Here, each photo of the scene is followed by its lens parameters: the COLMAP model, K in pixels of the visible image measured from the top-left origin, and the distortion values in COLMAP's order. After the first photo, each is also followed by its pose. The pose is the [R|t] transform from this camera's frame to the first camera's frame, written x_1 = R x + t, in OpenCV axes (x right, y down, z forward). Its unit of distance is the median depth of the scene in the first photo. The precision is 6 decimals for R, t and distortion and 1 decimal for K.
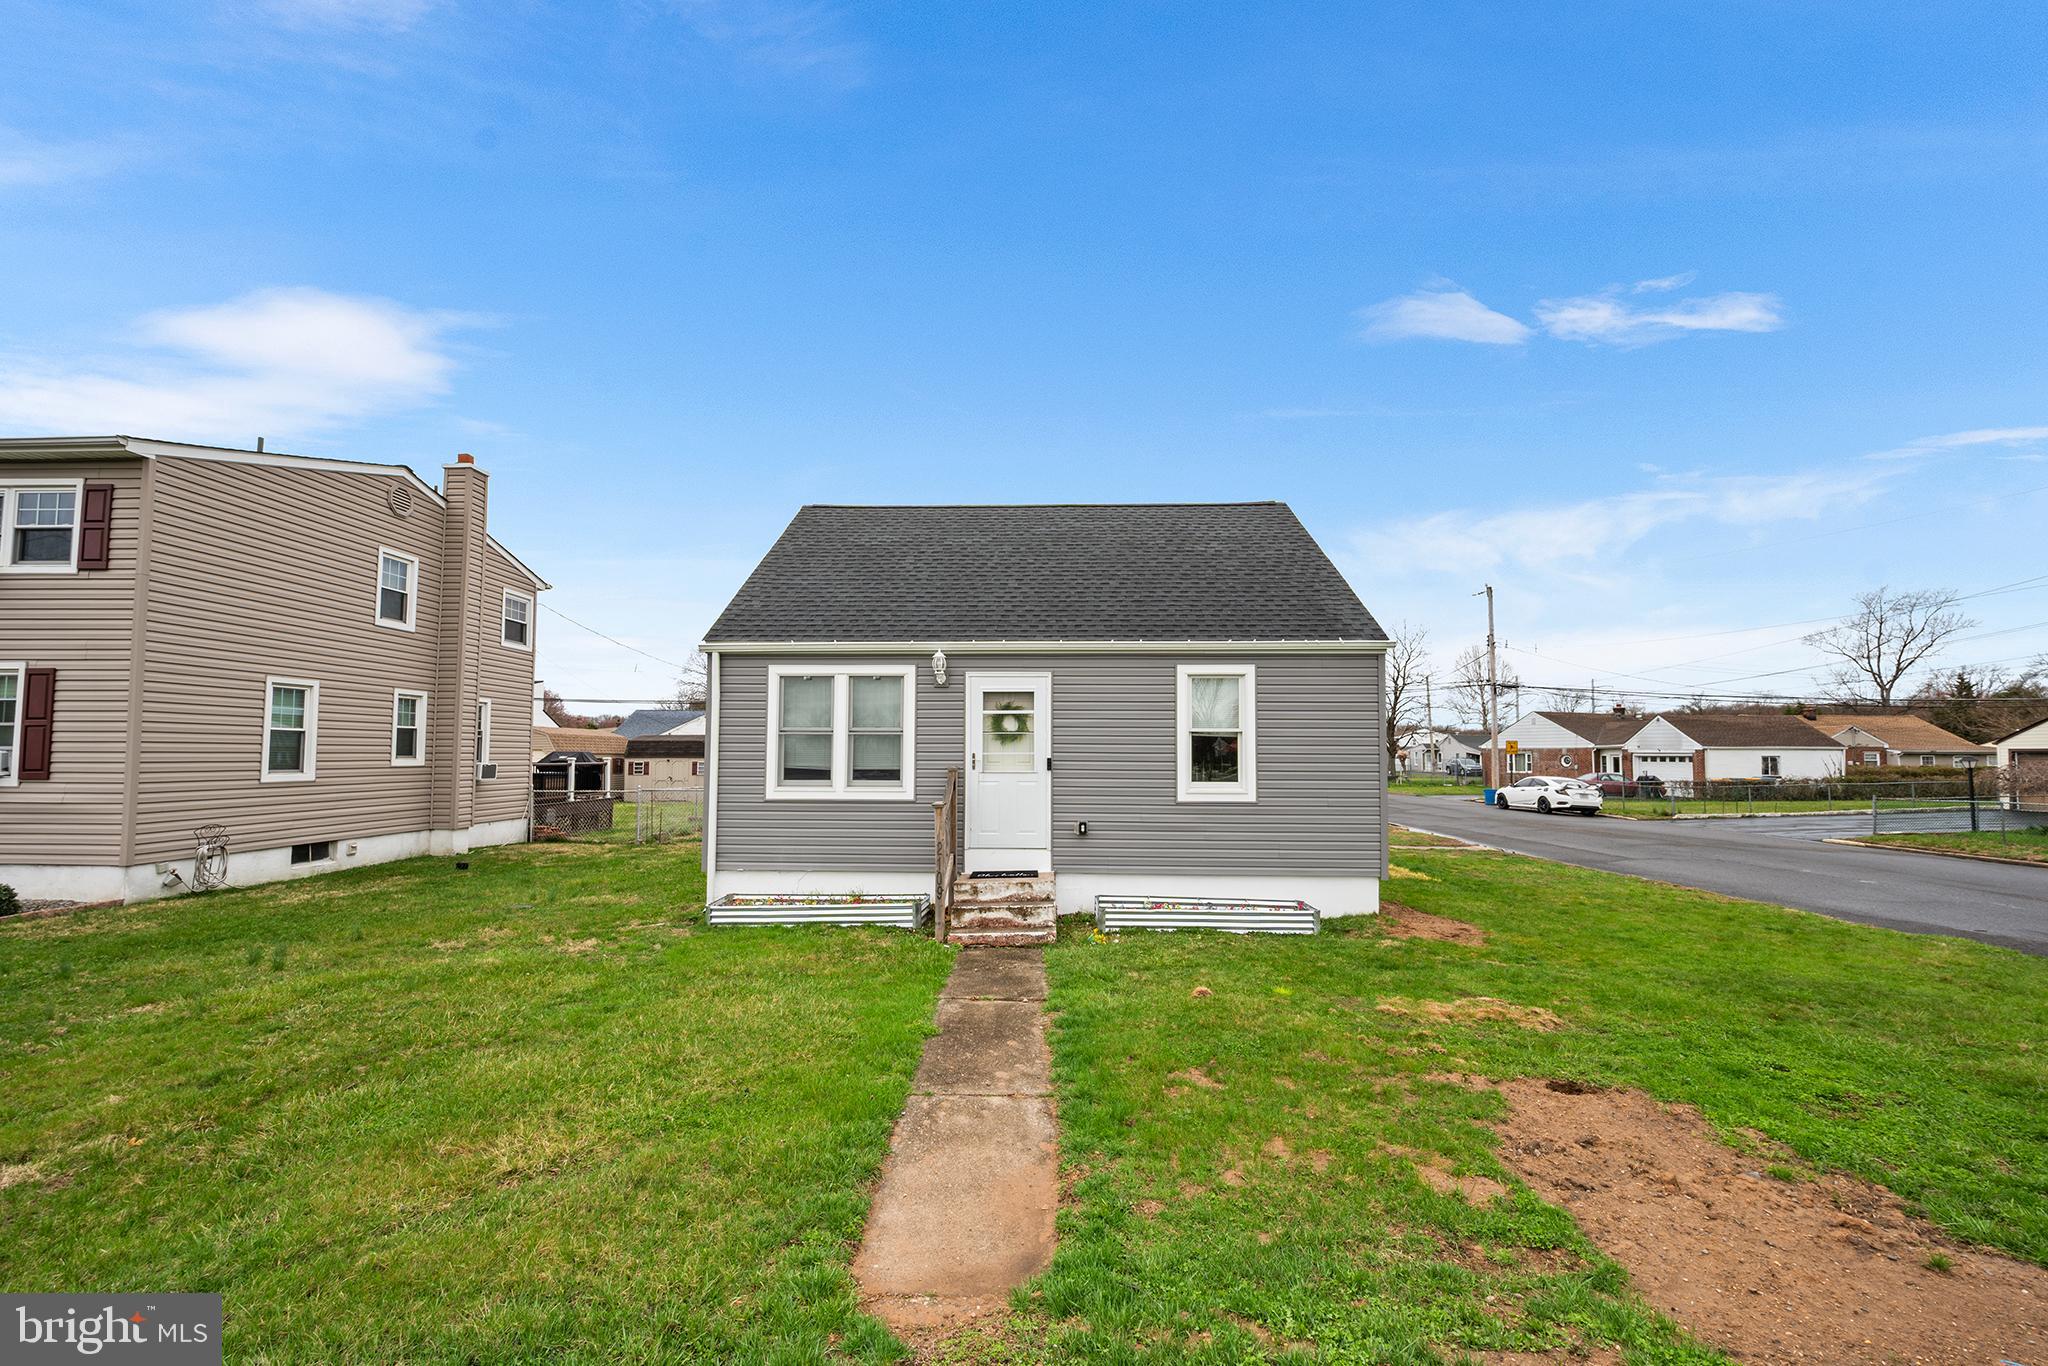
lens RADIAL K [[828.2, 0, 1024.5], [0, 828.2, 705.5], [0, 0, 1]] dist [0.001544, 0.000053]
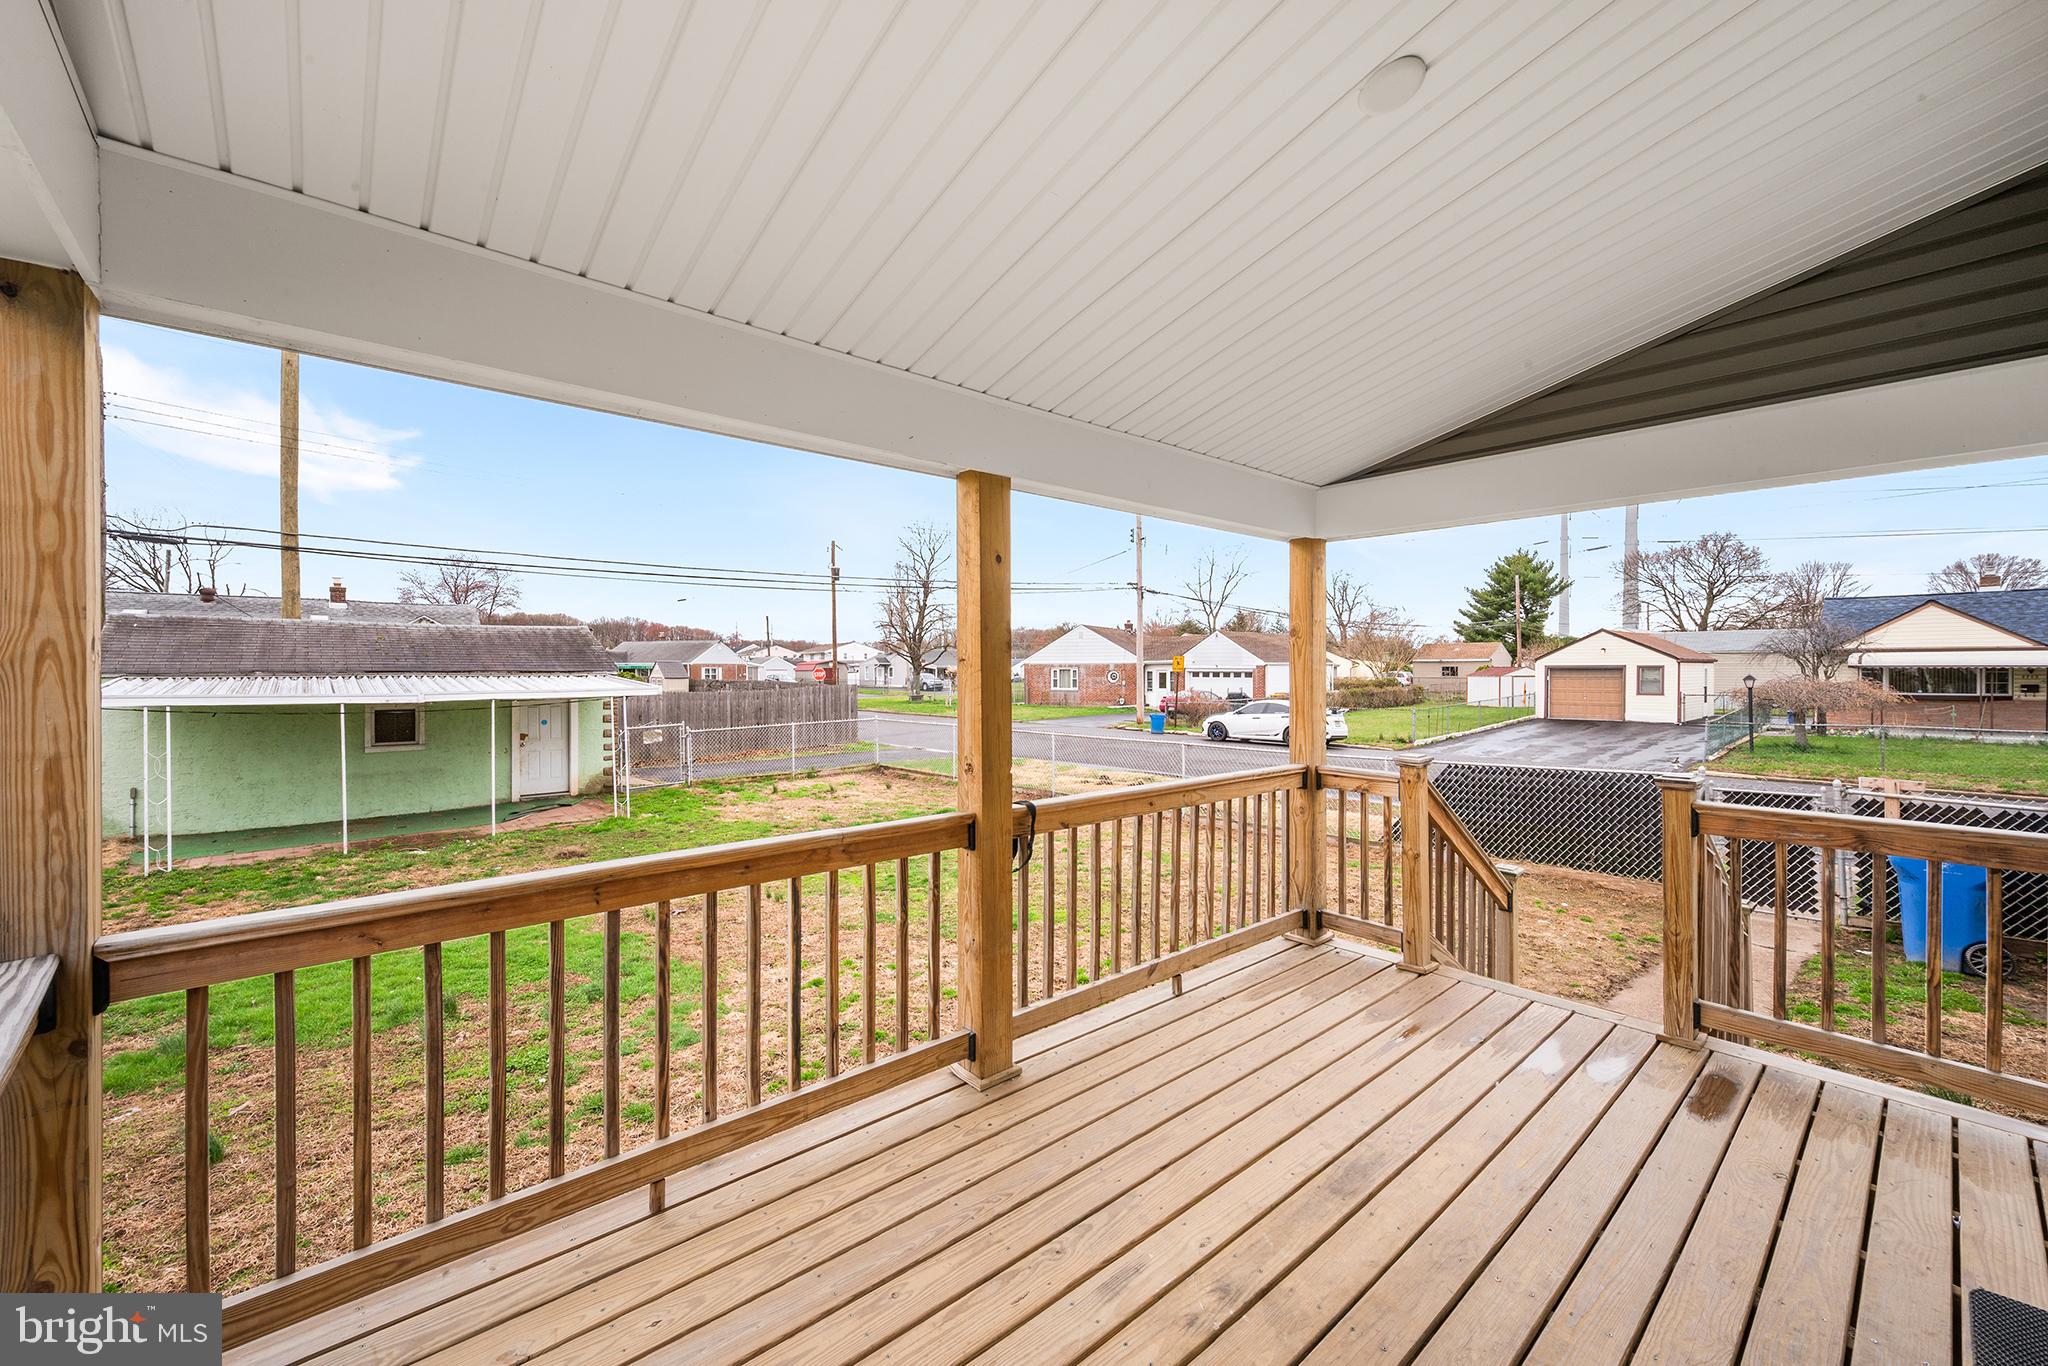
lens RADIAL K [[814.6, 0, 1019.0], [0, 814.6, 679.1], [0, 0, 1]] dist [-0.002922, -0.000118]
pose [[0.733799, -0.013965, 0.679223, -0.307885], [-0.036640, 0.997520, 0.060092, 0.081856], [-0.678378, -0.068982, 0.731468, 1.852481]]
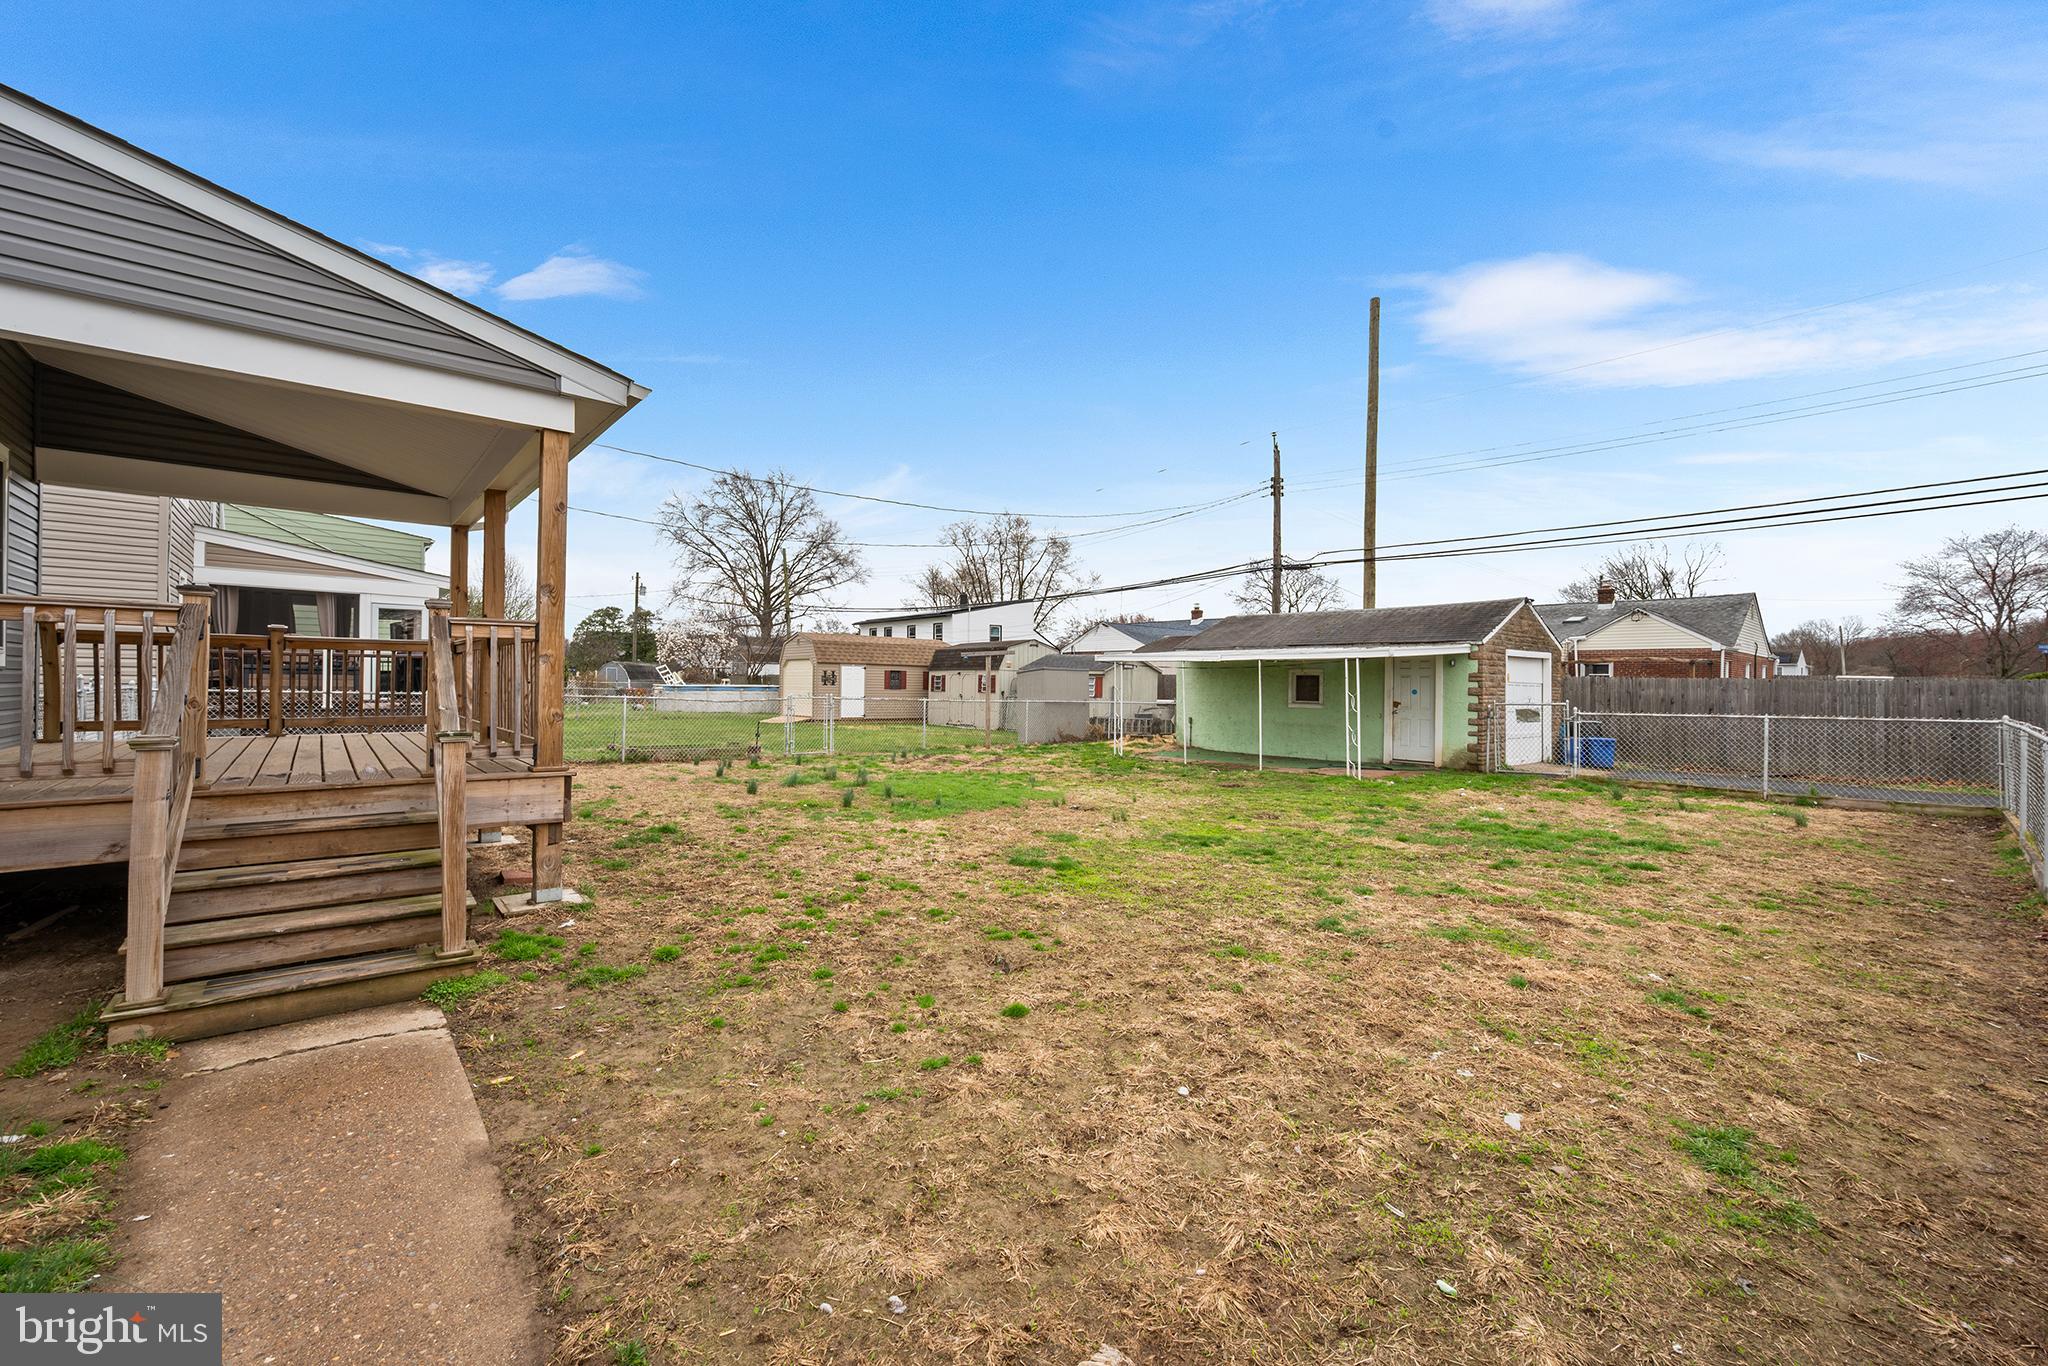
lens RADIAL K [[814.6, 0, 1019.0], [0, 814.6, 679.1], [0, 0, 1]] dist [-0.002922, -0.000118]
pose [[0.672688, 0.001317, -0.739925, 0.687960], [0.034664, 0.998844, 0.033293, 0.179701], [0.739114, -0.048044, 0.671865, 1.945338]]
